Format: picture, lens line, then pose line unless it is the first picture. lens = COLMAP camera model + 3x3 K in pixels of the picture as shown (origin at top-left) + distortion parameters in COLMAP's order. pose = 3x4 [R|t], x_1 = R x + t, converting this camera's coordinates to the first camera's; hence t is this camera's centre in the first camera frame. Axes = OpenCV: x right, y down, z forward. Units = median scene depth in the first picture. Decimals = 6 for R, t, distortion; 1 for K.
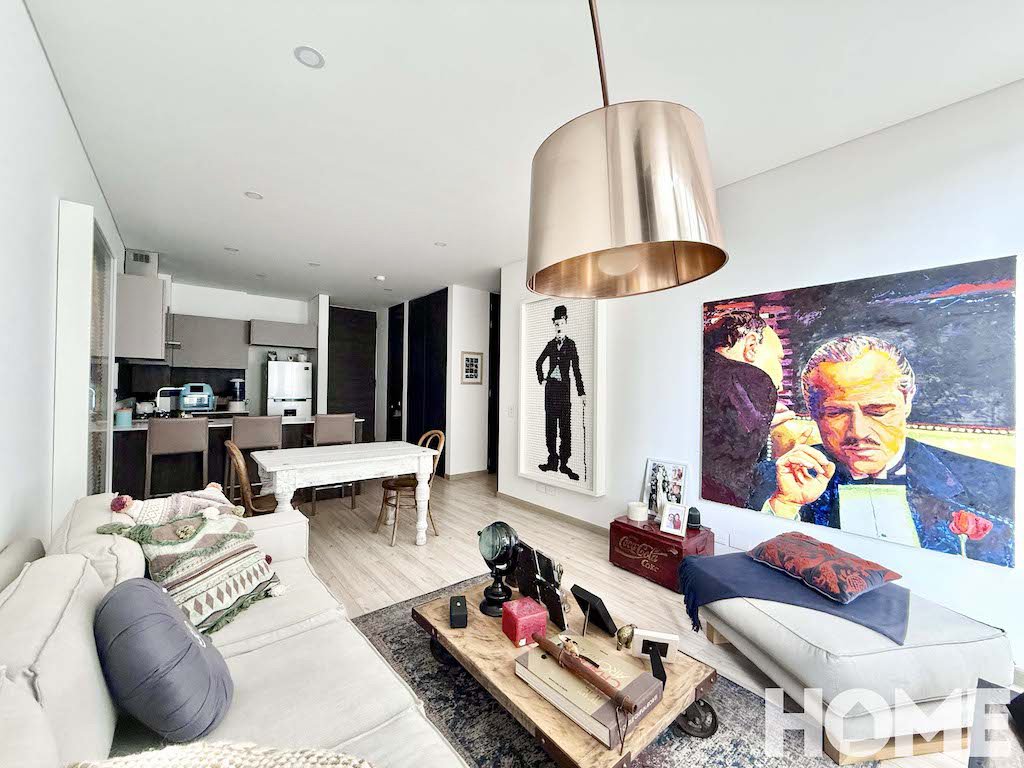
lens RADIAL K [[407.8, 0, 509.5], [0, 407.8, 383.1], [0, 0, 1]] dist [0.000013, -0.000043]
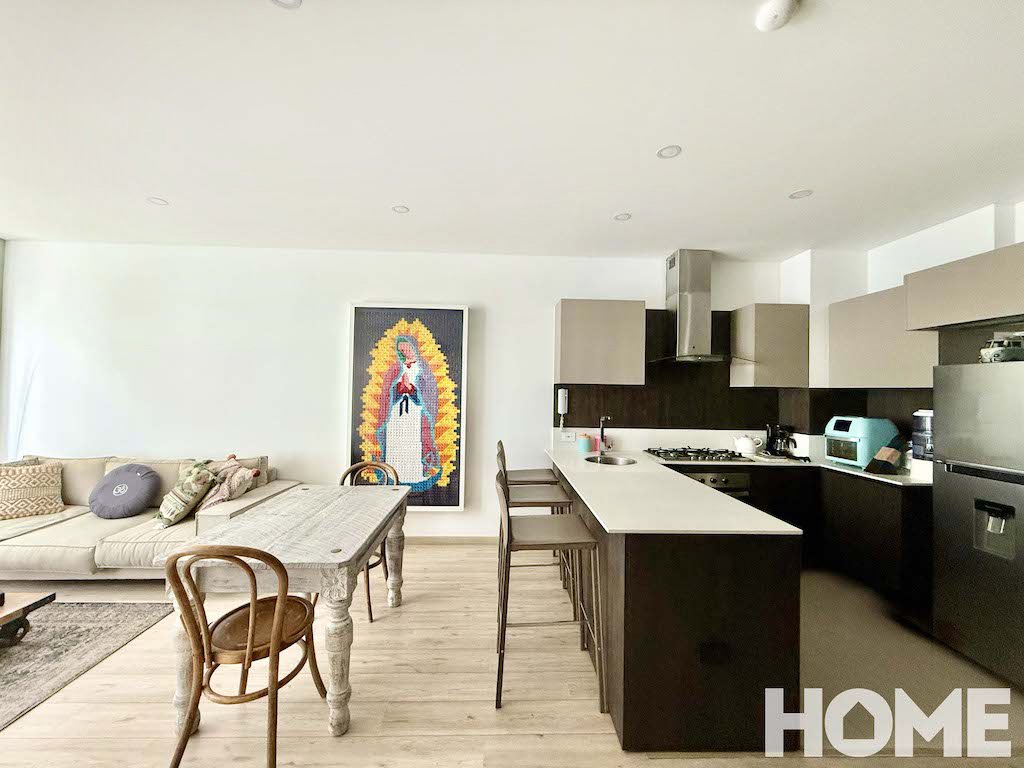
lens RADIAL K [[407.8, 0, 508.5], [0, 407.8, 384.1], [0, 0, 1]] dist [0.000013, -0.000043]
pose [[-0.604025, -0.036056, -0.796149, -0.033467], [-0.018987, 0.999344, -0.030854, -0.025242], [0.796739, -0.003520, -0.604313, 1.408850]]
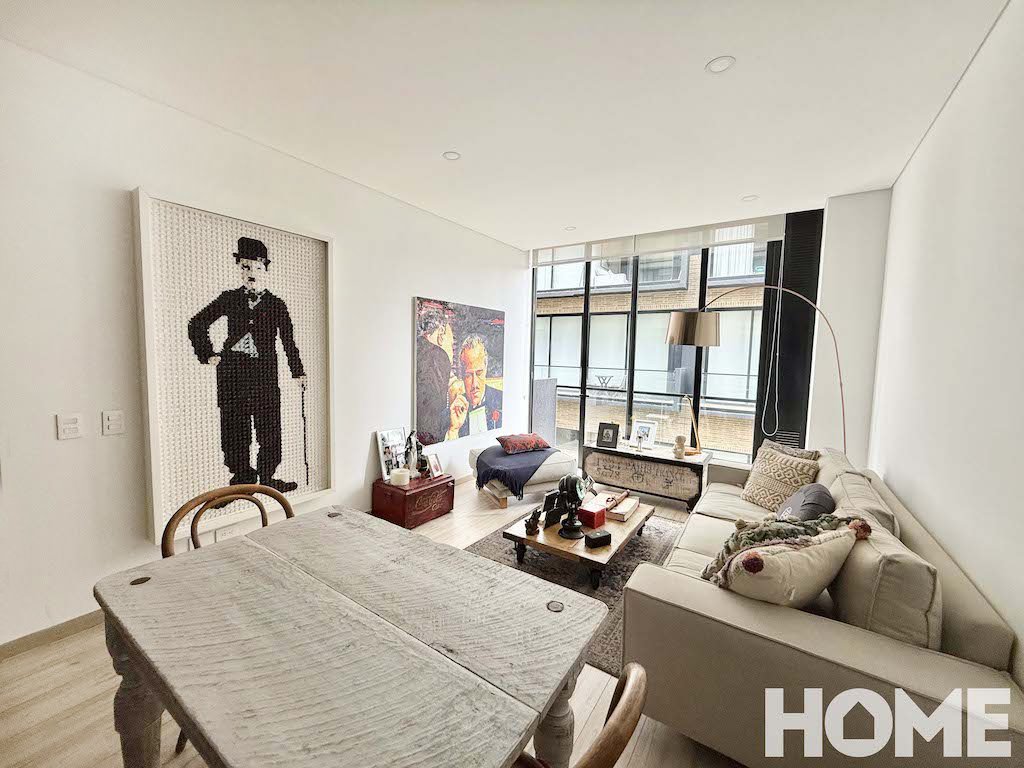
lens RADIAL K [[407.8, 0, 509.2], [0, 407.8, 382.4], [0, 0, 1]] dist [0.000013, -0.000043]
pose [[-0.287559, -0.090832, 0.953446, -0.632801], [-0.037405, 0.995798, 0.083586, -0.035909], [-0.957032, -0.011627, -0.289748, 0.819624]]
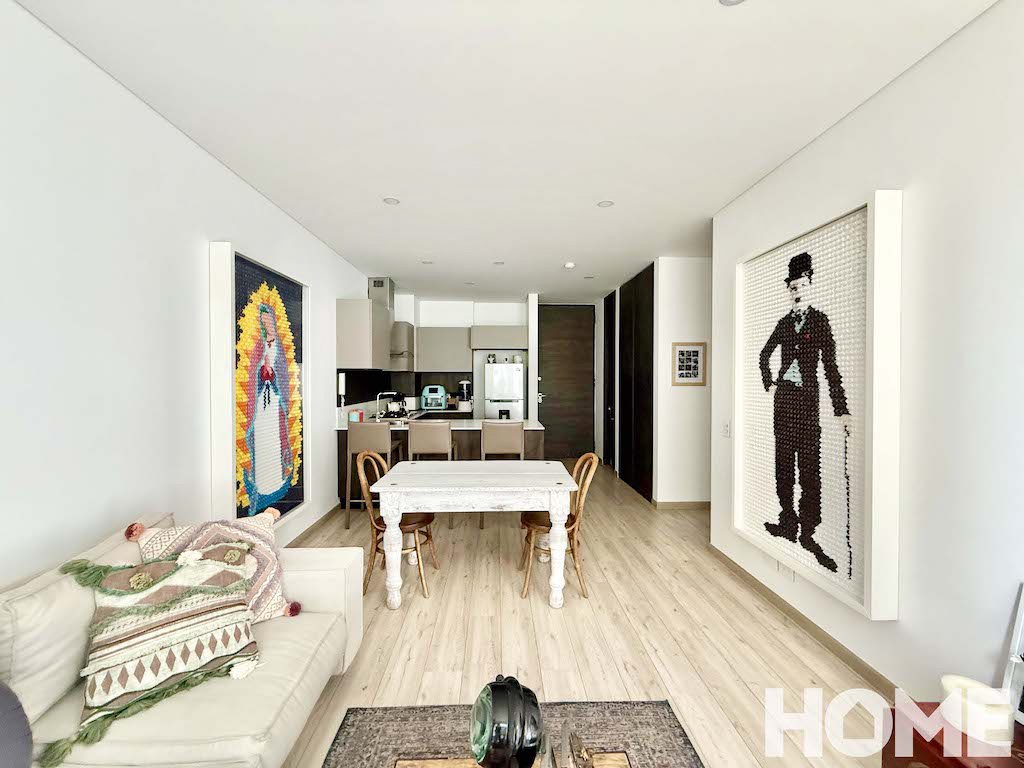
lens RADIAL K [[407.8, 0, 509.1], [0, 407.8, 383.0], [0, 0, 1]] dist [0.000013, -0.000043]
pose [[0.795685, -0.005940, -0.605682, 0.149579], [0.016424, 0.999796, 0.011771, -0.024394], [0.605488, -0.019313, 0.795620, 0.306268]]
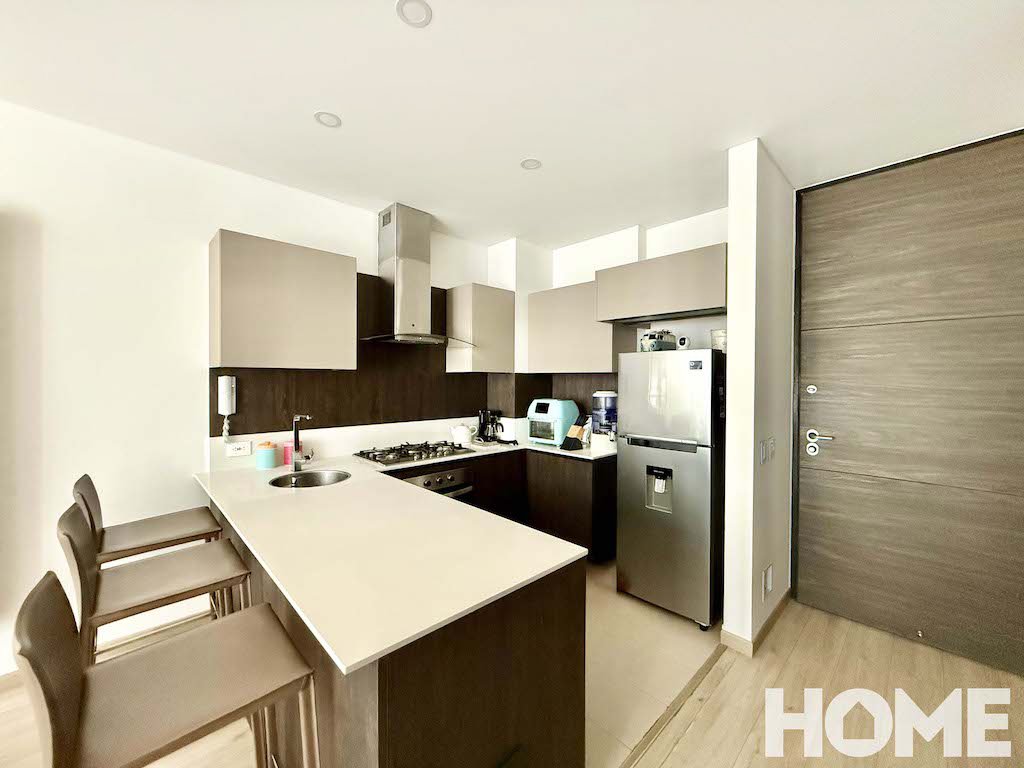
lens RADIAL K [[407.8, 0, 510.1], [0, 407.8, 385.0], [0, 0, 1]] dist [0.000013, -0.000043]
pose [[0.088430, 0.000543, -0.996082, -0.228595], [0.005017, 0.999987, 0.000991, -0.030933], [0.996070, -0.005085, 0.088426, 1.299803]]
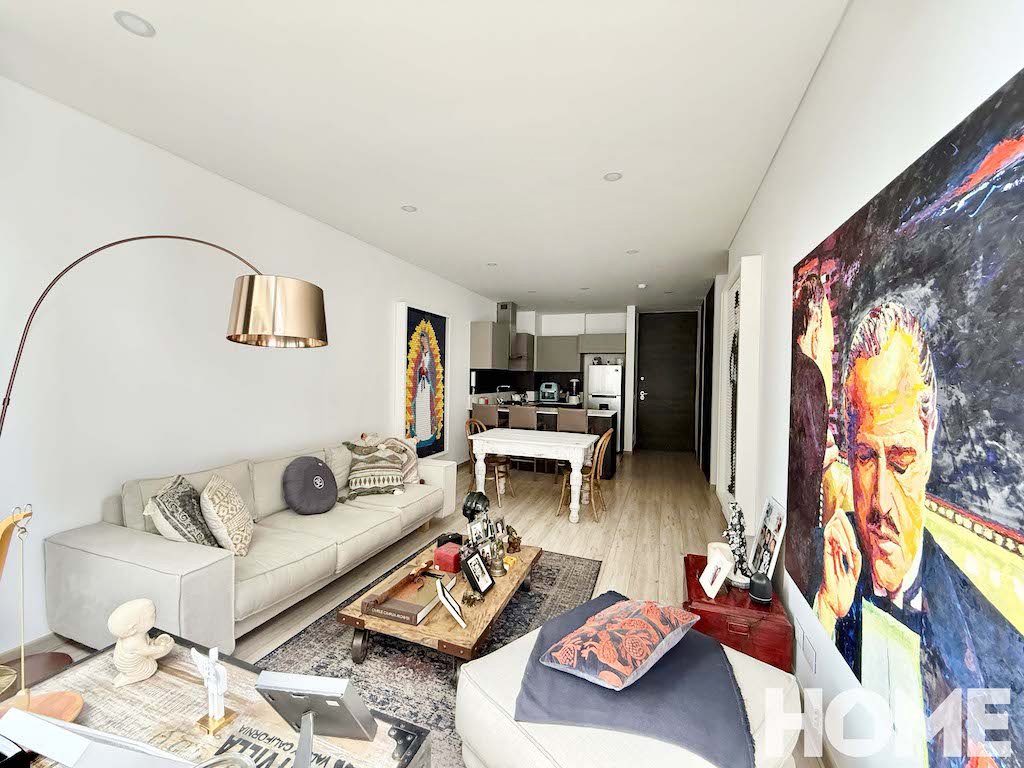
lens RADIAL K [[407.8, 0, 509.4], [0, 407.8, 382.3], [0, 0, 1]] dist [0.000013, -0.000043]
pose [[0.503152, 0.006171, -0.864176, 0.608379], [-0.001117, 0.999978, 0.006491, -0.013712], [0.864197, -0.002301, 0.503148, 0.213848]]
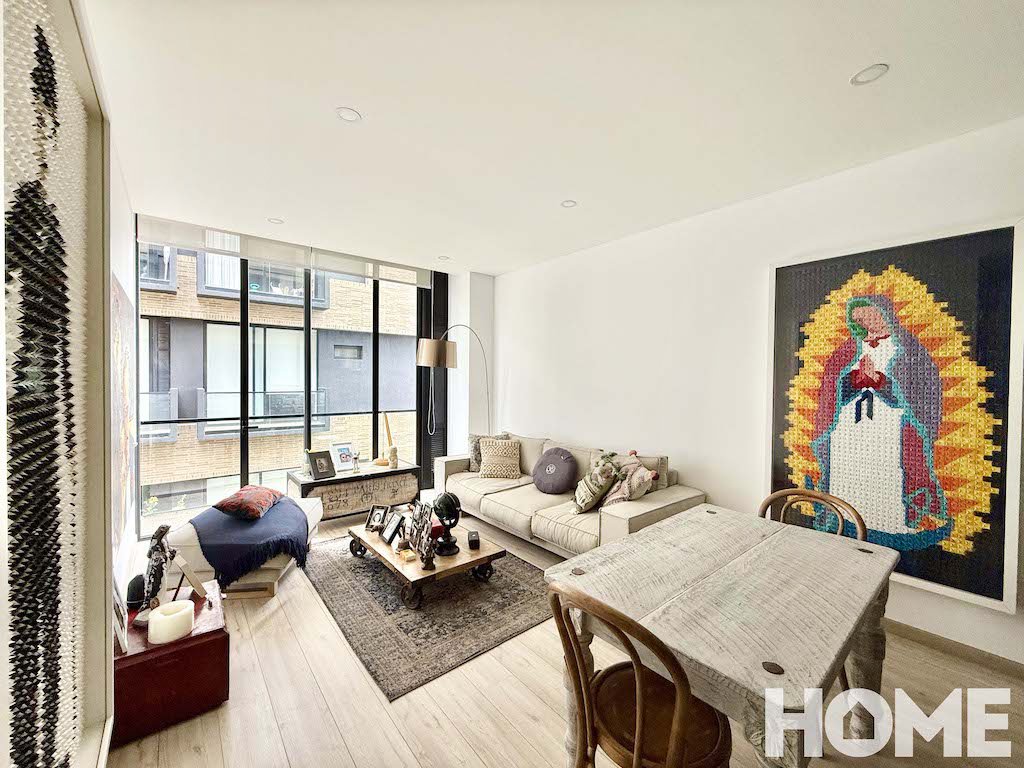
lens RADIAL K [[407.8, 0, 508.8], [0, 407.8, 383.7], [0, 0, 1]] dist [0.000013, -0.000043]
pose [[-0.999692, -0.022796, -0.009789, -0.112045], [-0.022853, 0.999722, 0.005716, -0.025227], [0.009656, 0.005938, -0.999936, 1.237867]]
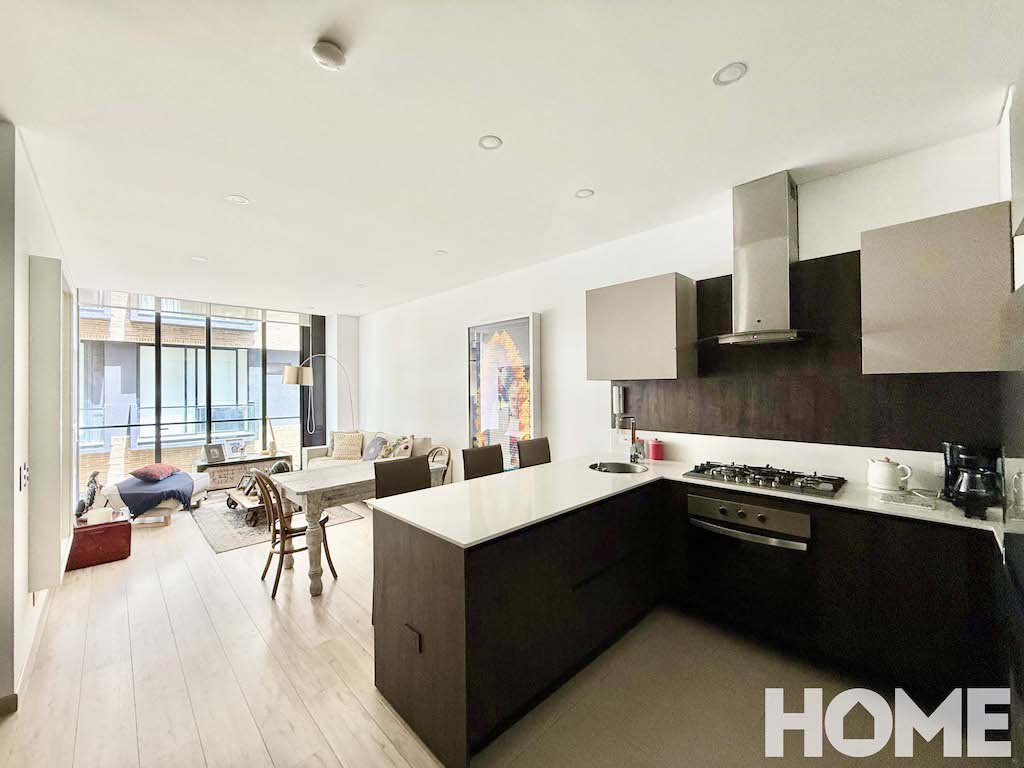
lens RADIAL K [[407.8, 0, 509.4], [0, 407.8, 383.7], [0, 0, 1]] dist [0.000013, -0.000043]
pose [[-0.995607, -0.004092, -0.093546, -0.574568], [-0.002378, 0.999827, -0.018425, -0.034761], [0.093605, -0.018122, -0.995444, 1.783574]]
